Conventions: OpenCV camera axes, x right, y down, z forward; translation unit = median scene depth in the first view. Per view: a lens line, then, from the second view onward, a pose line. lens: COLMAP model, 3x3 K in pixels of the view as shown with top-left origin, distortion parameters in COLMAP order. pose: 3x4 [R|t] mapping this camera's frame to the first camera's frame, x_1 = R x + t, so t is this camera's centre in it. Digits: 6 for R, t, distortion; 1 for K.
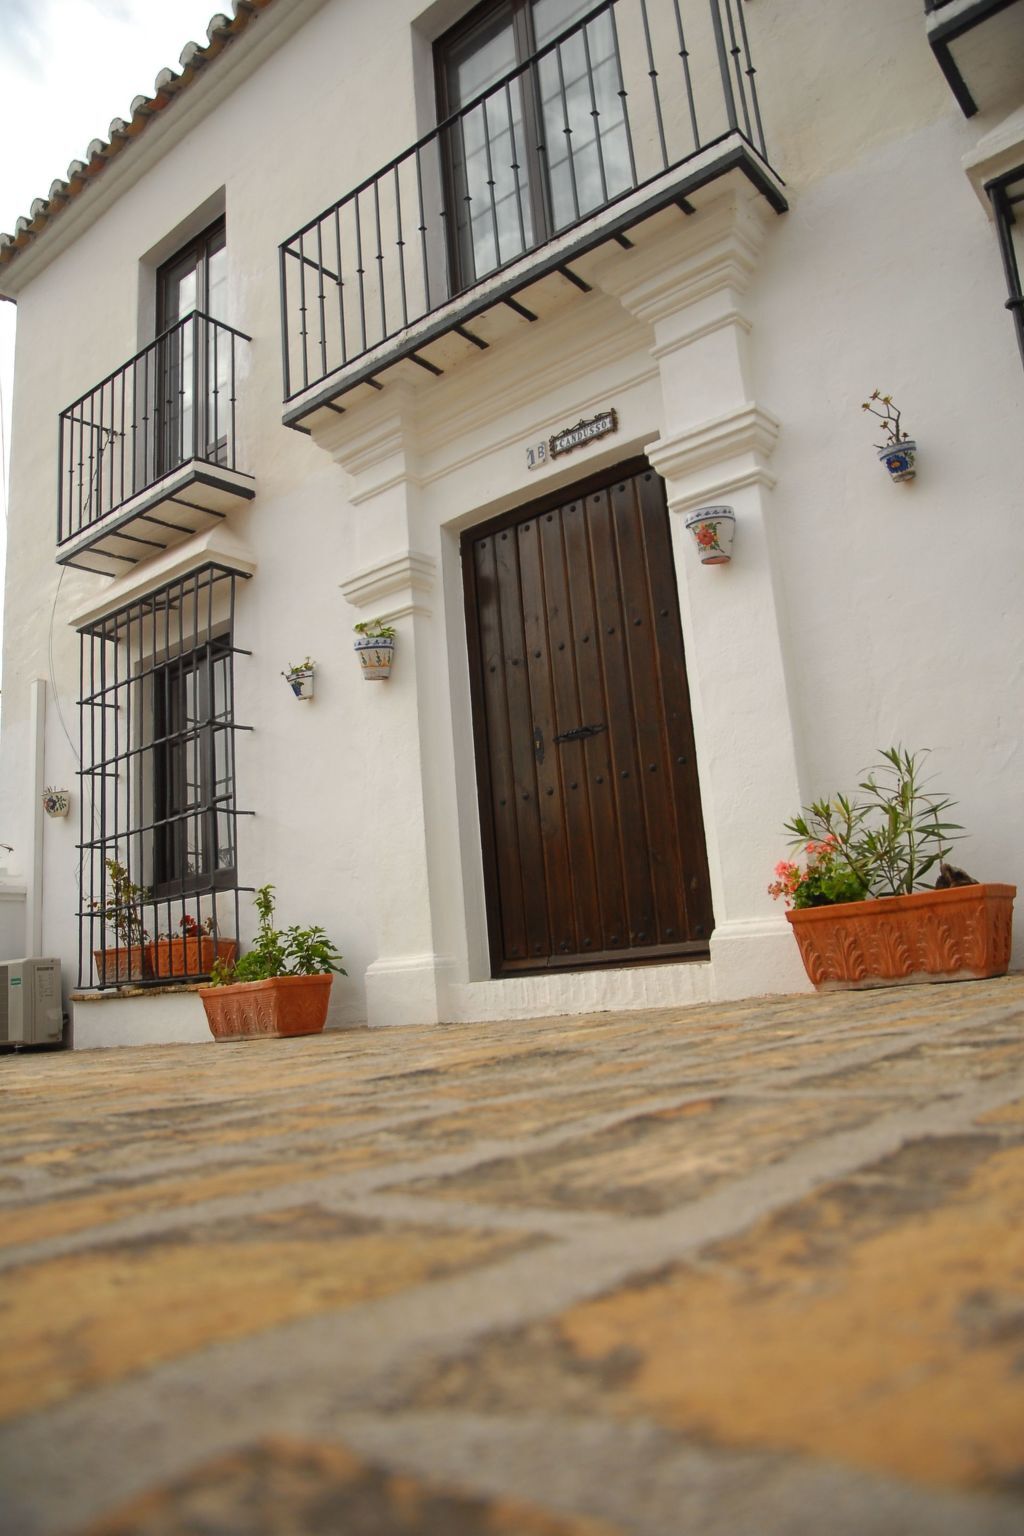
lens RADIAL K [[1066.6, 0, 524.5], [0, 1066.6, 771.1], [0, 0, 1]] dist [-0.116041, 0.081725]
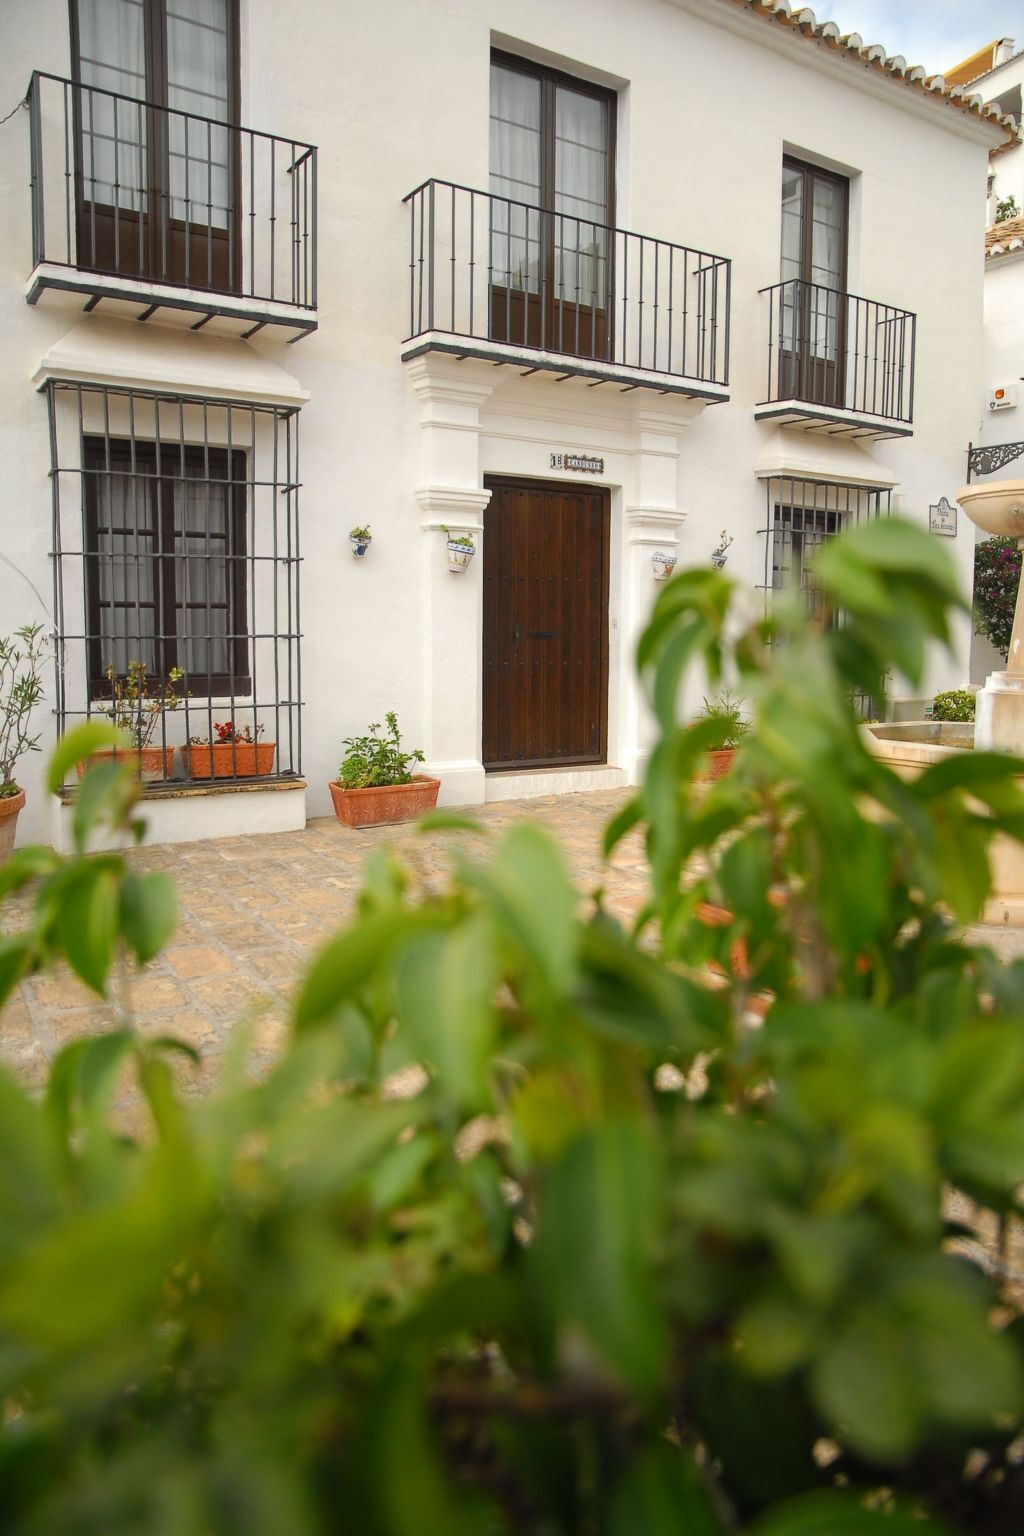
lens RADIAL K [[1065.9, 0, 521.7], [0, 1065.9, 754.8], [0, 0, 1]] dist [-0.116338, 0.079904]
pose [[0.307654, -0.026406, 0.951132, -1.707286], [-0.222097, 0.970009, 0.098770, -0.010106], [-0.925215, -0.241630, 0.292563, 0.507029]]
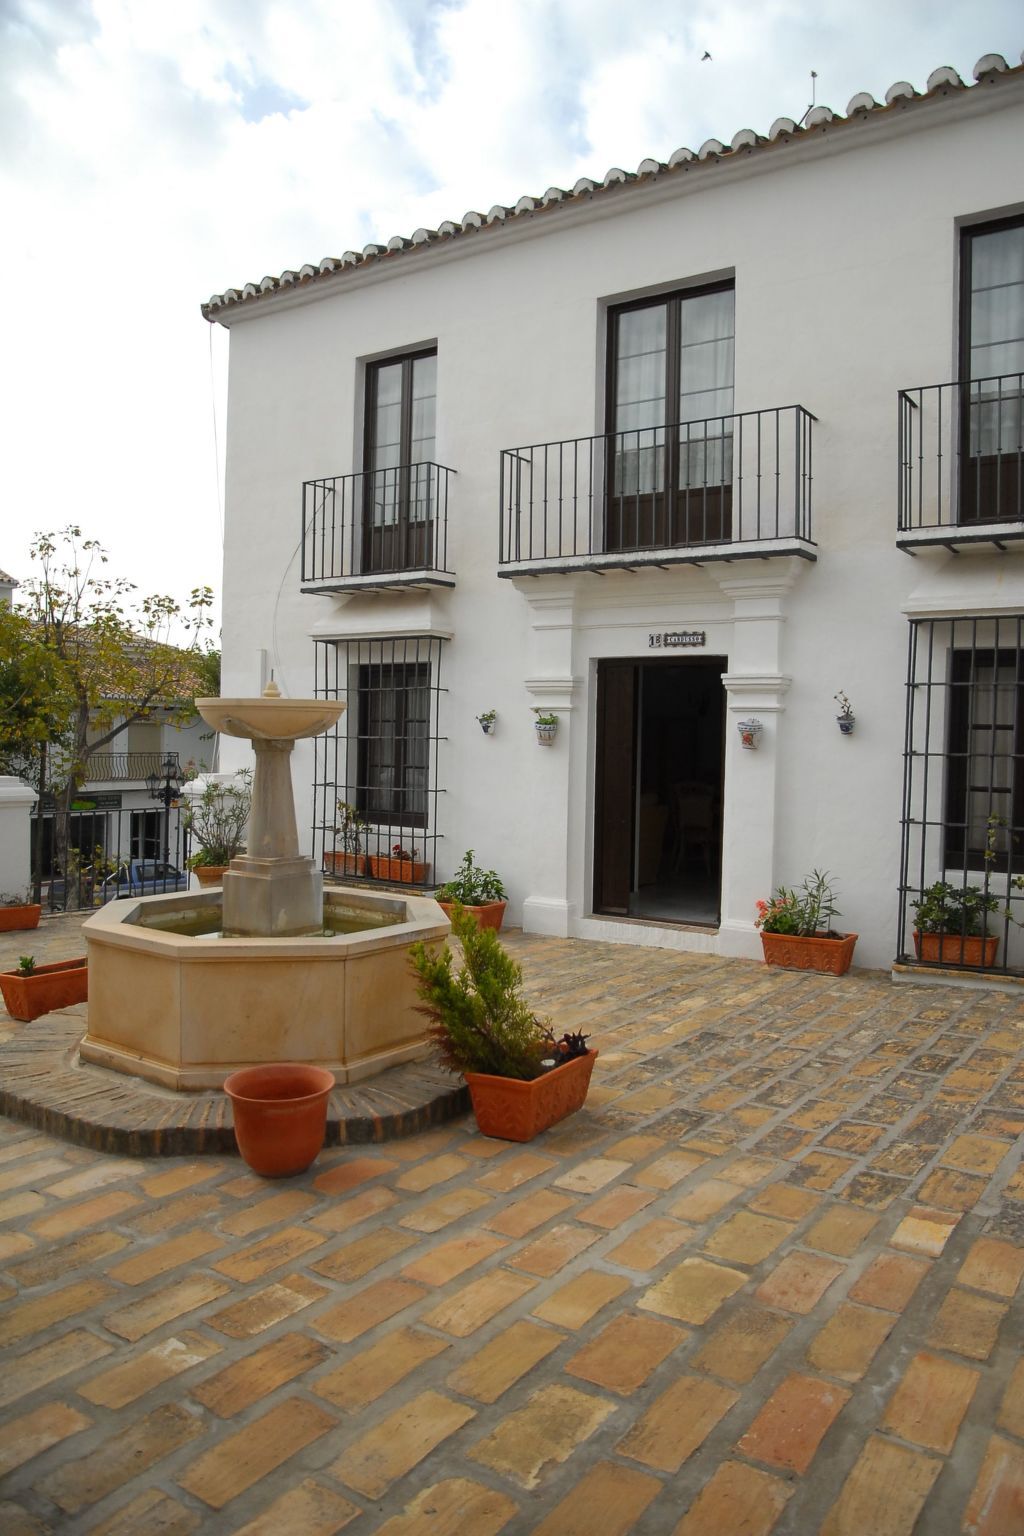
lens RADIAL K [[1066.6, 0, 524.5], [0, 1066.6, 771.1], [0, 0, 1]] dist [-0.116041, 0.081725]
pose [[0.991204, 0.093494, 0.093662, -0.386977], [-0.112413, 0.968298, 0.223073, -0.503493], [-0.069837, -0.231640, 0.970292, -0.847742]]
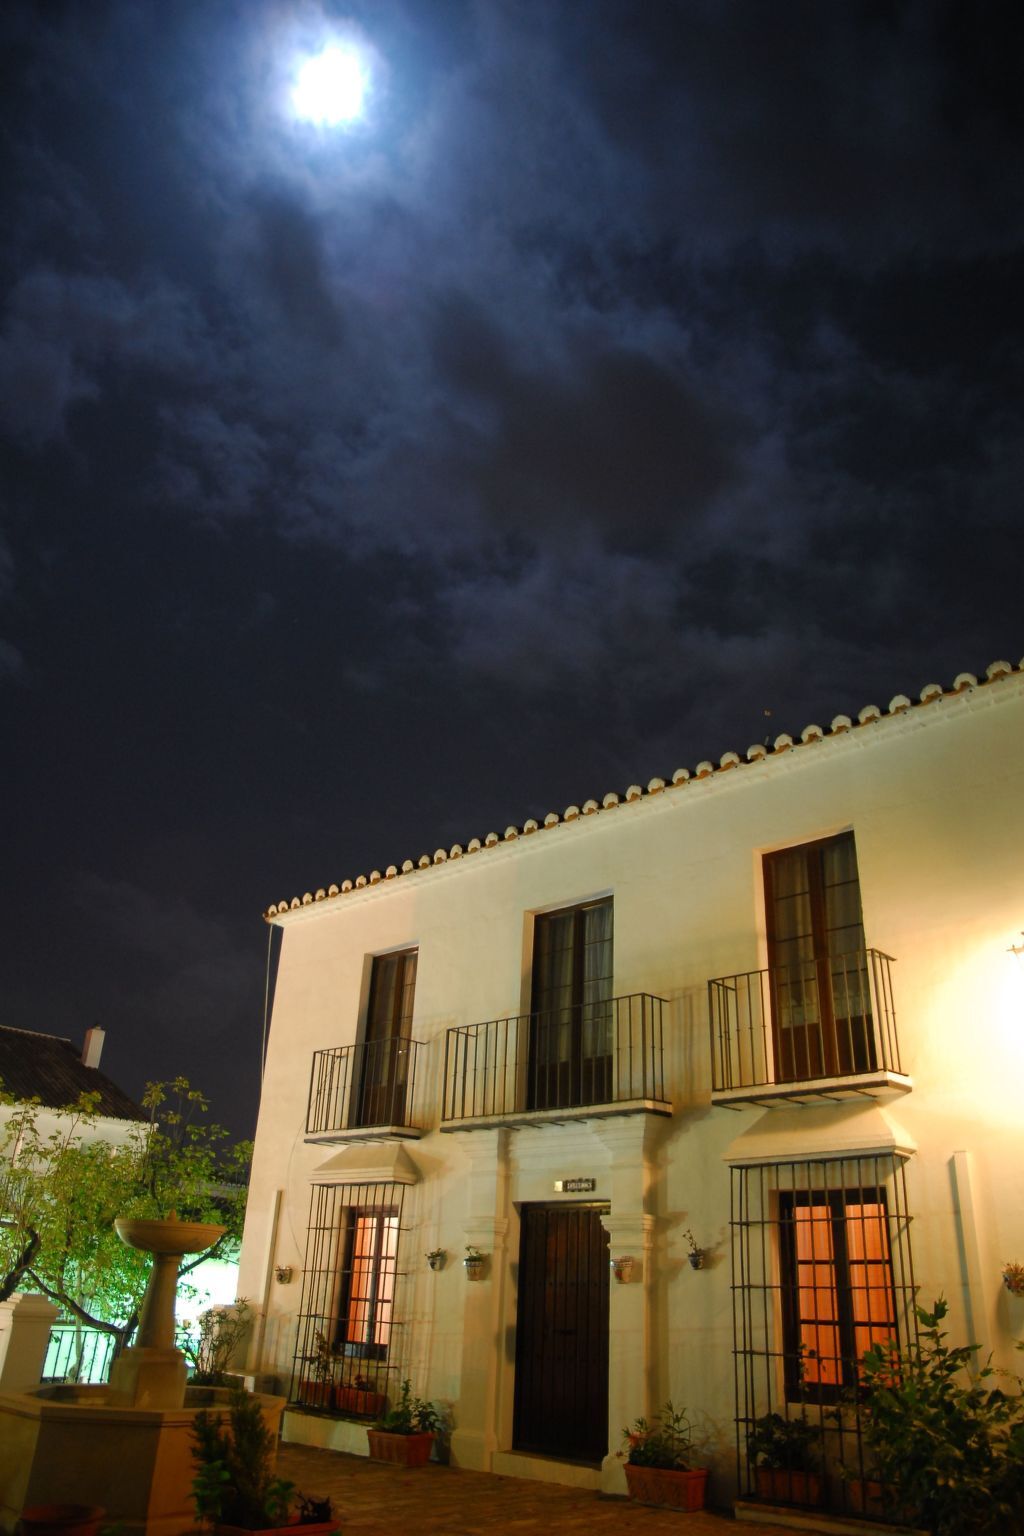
lens RADIAL K [[1066.6, 0, 524.5], [0, 1066.6, 771.1], [0, 0, 1]] dist [-0.116041, 0.081725]
pose [[0.991403, 0.074390, -0.107641, 0.117661], [-0.099757, 0.962071, -0.253904, -0.610855], [0.084670, 0.262459, 0.961221, -1.360303]]
